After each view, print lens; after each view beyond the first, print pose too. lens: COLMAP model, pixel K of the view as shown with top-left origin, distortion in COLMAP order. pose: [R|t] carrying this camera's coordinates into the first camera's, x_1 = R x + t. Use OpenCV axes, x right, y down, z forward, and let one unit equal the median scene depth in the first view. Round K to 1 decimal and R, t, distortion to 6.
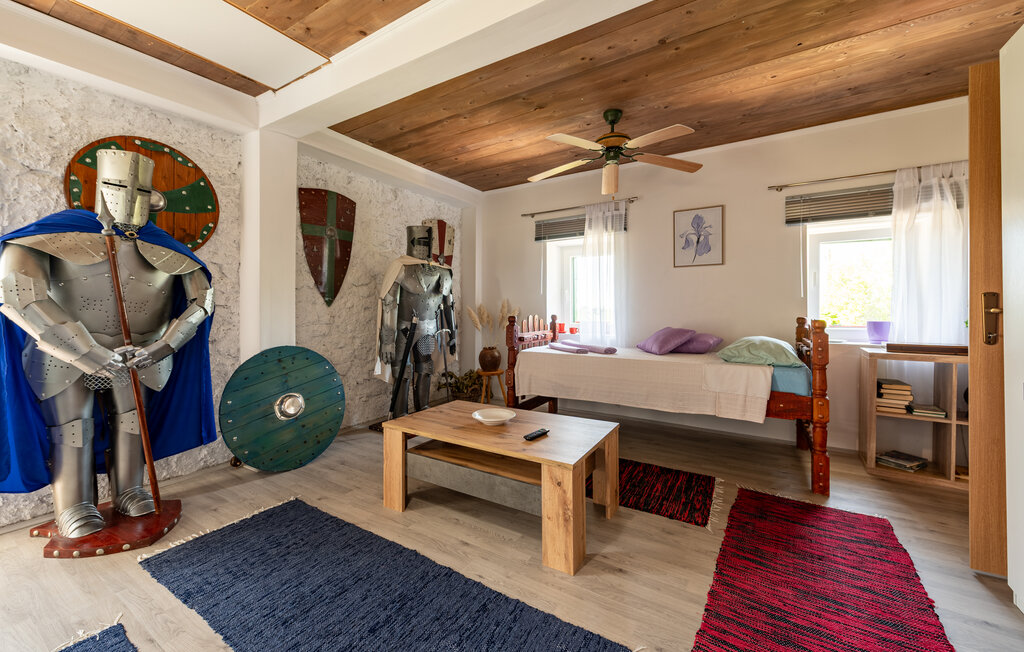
lens RADIAL K [[406.9, 0, 508.6], [0, 406.9, 305.2], [0, 0, 1]] dist [0.009062, 0.000216]
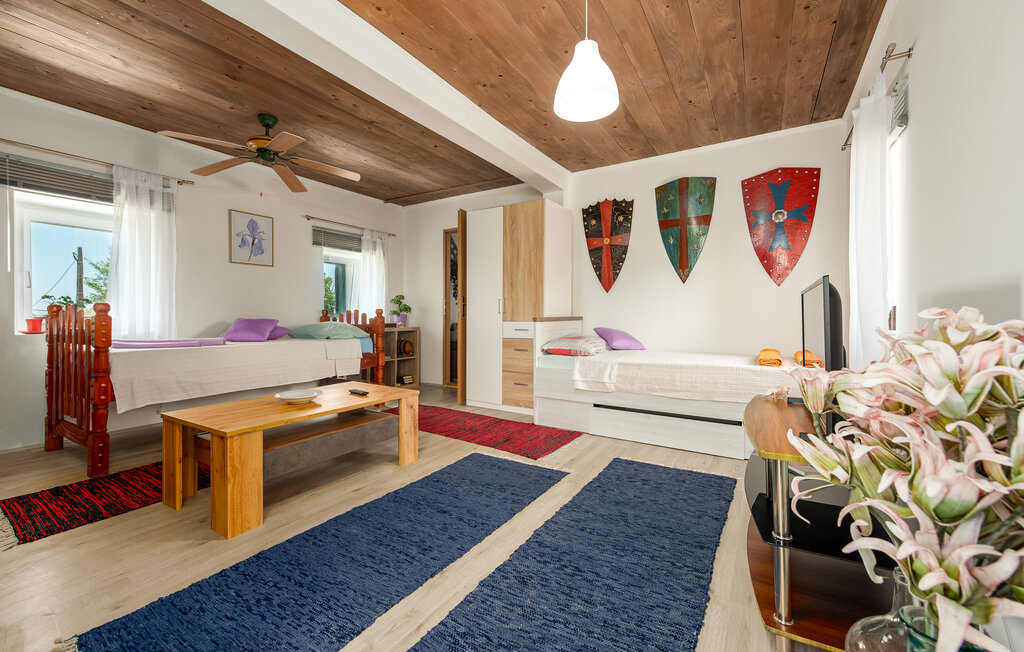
lens RADIAL K [[378.9, 0, 509.4], [0, 378.9, 310.6], [0, 0, 1]] dist [-0.000243, -0.000011]
pose [[0.020545, 0.012501, 0.999711, -0.619849], [-0.010275, 0.999872, -0.012292, 0.040352], [-0.999736, -0.010020, 0.020671, 0.283462]]
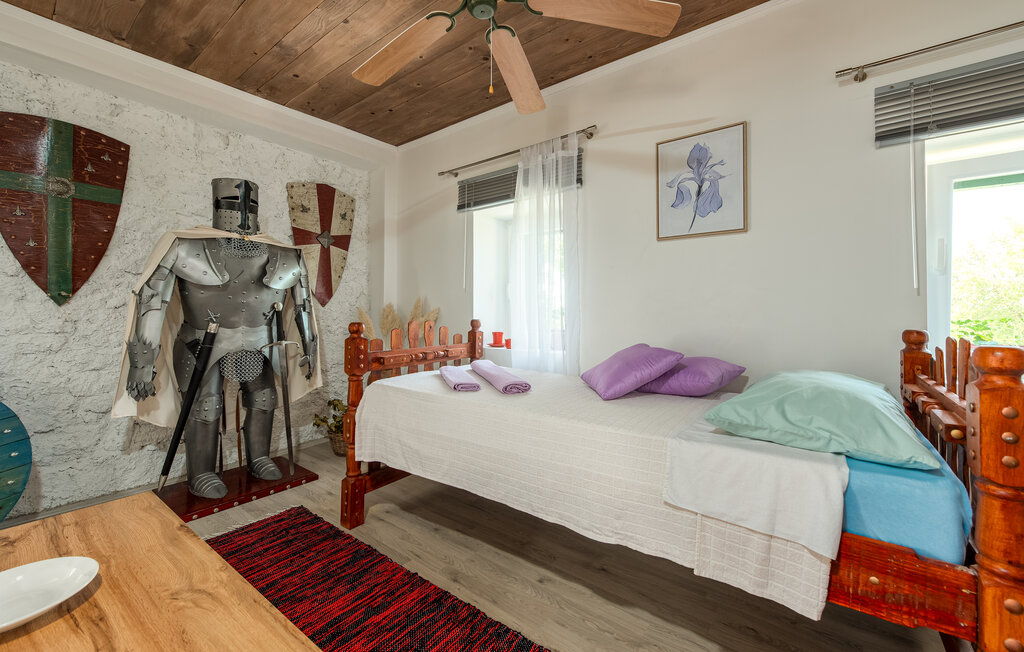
lens RADIAL K [[419.1, 0, 481.0], [0, 419.1, 302.7], [0, 0, 1]] dist [0.004262, 0.000189]
pose [[0.989580, 0.001174, -0.143979, 0.271062], [-0.002519, 0.999955, -0.009157, 0.003133], [0.143961, 0.009424, 0.989538, 0.416373]]
